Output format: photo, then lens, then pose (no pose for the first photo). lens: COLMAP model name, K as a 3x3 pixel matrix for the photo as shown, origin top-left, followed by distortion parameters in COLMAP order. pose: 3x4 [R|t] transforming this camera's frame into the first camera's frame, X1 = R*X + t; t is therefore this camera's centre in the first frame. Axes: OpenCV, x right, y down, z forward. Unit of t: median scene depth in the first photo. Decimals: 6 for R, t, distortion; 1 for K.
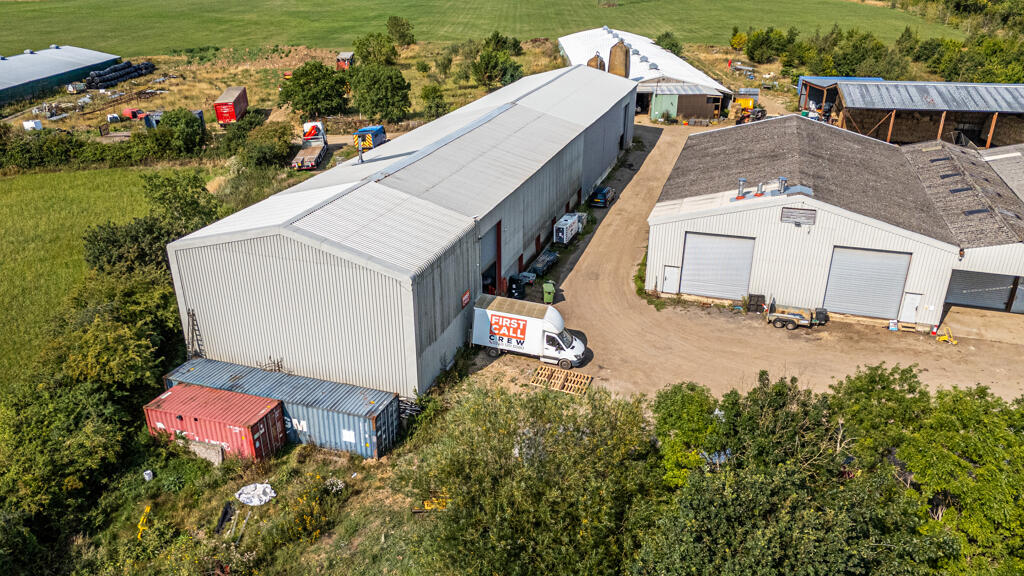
lens RADIAL K [[750.5, 0, 508.5], [0, 750.5, 286.5], [0, 0, 1]] dist [0.049105, -0.035229]
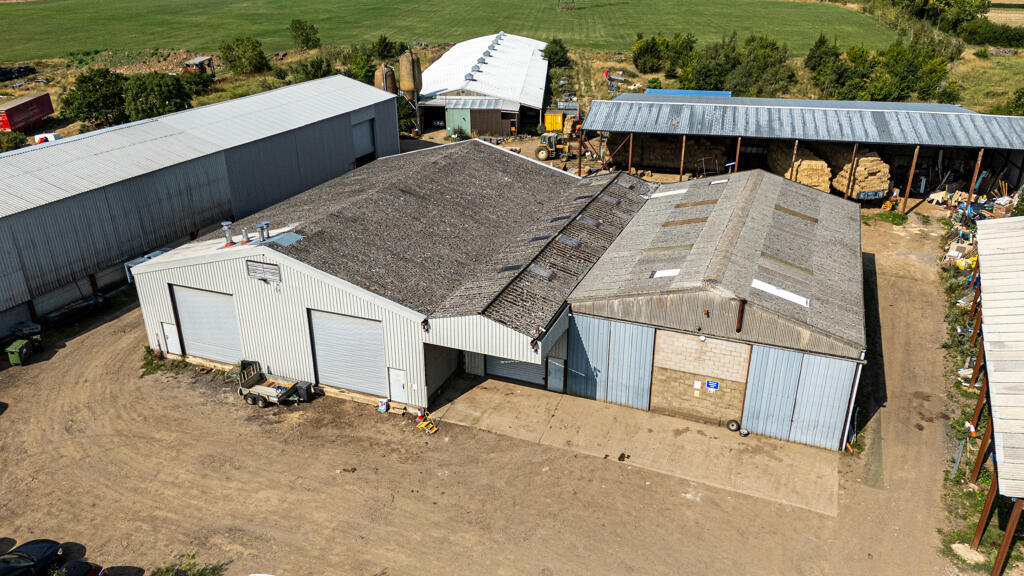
lens RADIAL K [[750.5, 0, 512.6], [0, 750.5, 290.8], [0, 0, 1]] dist [0.049105, -0.035229]
pose [[0.998511, 0.021240, -0.050251, 0.639531], [-0.021087, 0.999771, 0.003578, -0.074114], [0.050315, -0.002513, 0.998730, 0.173081]]
